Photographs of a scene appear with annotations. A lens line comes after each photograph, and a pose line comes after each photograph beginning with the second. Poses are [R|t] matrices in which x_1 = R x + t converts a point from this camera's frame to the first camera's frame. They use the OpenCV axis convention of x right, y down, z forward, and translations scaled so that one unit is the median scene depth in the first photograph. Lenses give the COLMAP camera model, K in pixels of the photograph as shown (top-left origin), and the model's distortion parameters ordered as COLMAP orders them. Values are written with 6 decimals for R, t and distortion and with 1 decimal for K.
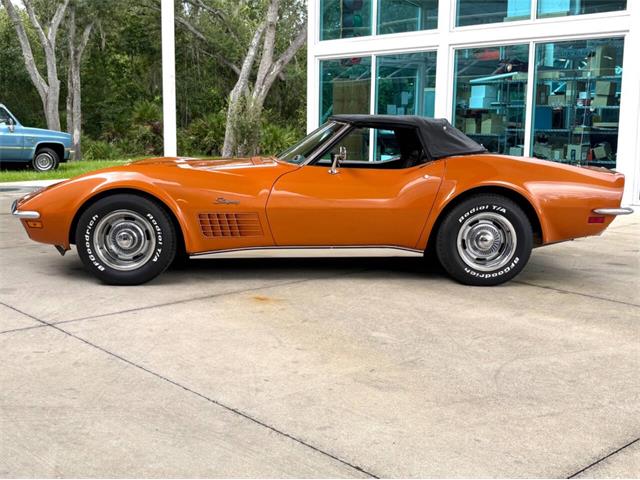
lens RADIAL K [[794.6, 0, 334.3], [0, 794.6, 240.0], [0, 0, 1]] dist [0.155593, -0.510930]
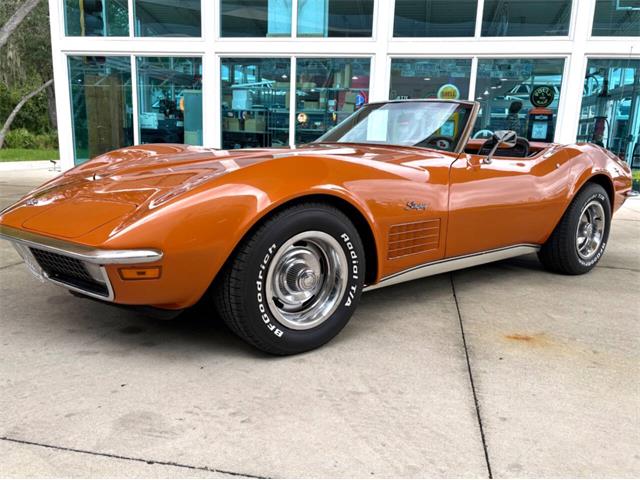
lens RADIAL K [[517.9, 0, 319.9], [0, 517.9, 250.1], [0, 0, 1]] dist [0.022504, 0.000952]
pose [[0.811760, -0.107647, 0.573985, -0.465686], [0.059716, 0.993013, 0.101780, -0.060232], [-0.580931, -0.048345, 0.812516, 0.662547]]
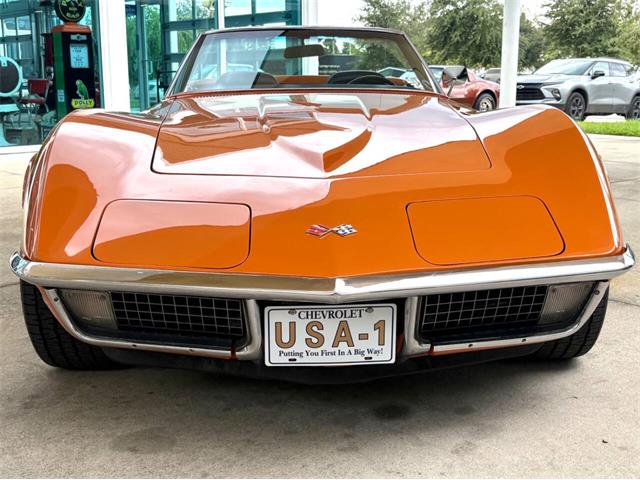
lens RADIAL K [[794.6, 0, 334.3], [0, 794.6, 240.0], [0, 0, 1]] dist [0.155593, -0.510930]
pose [[-0.004252, -0.209546, 0.977790, -0.728842], [0.137039, 0.968451, 0.208141, -0.132332], [-0.990557, 0.134880, 0.024598, 1.104048]]
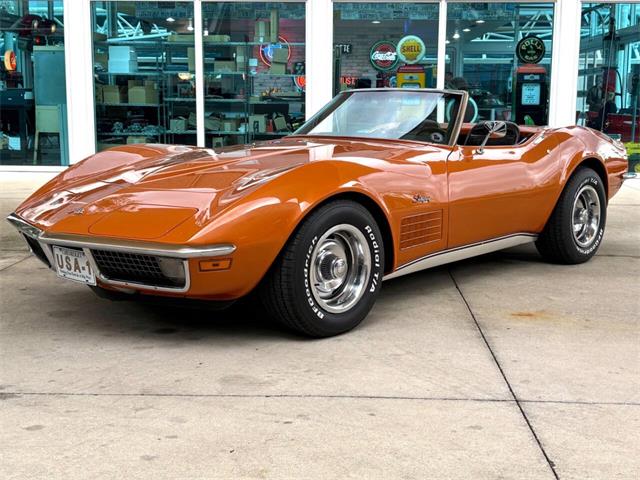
lens RADIAL K [[855.7, 0, 340.6], [0, 855.7, 218.6], [0, 0, 1]] dist [0.177235, -0.605594]
pose [[0.699362, -0.105355, 0.706960, -0.756085], [0.102381, 0.993644, 0.046798, -0.074288], [-0.707397, 0.039651, 0.705703, 0.471306]]
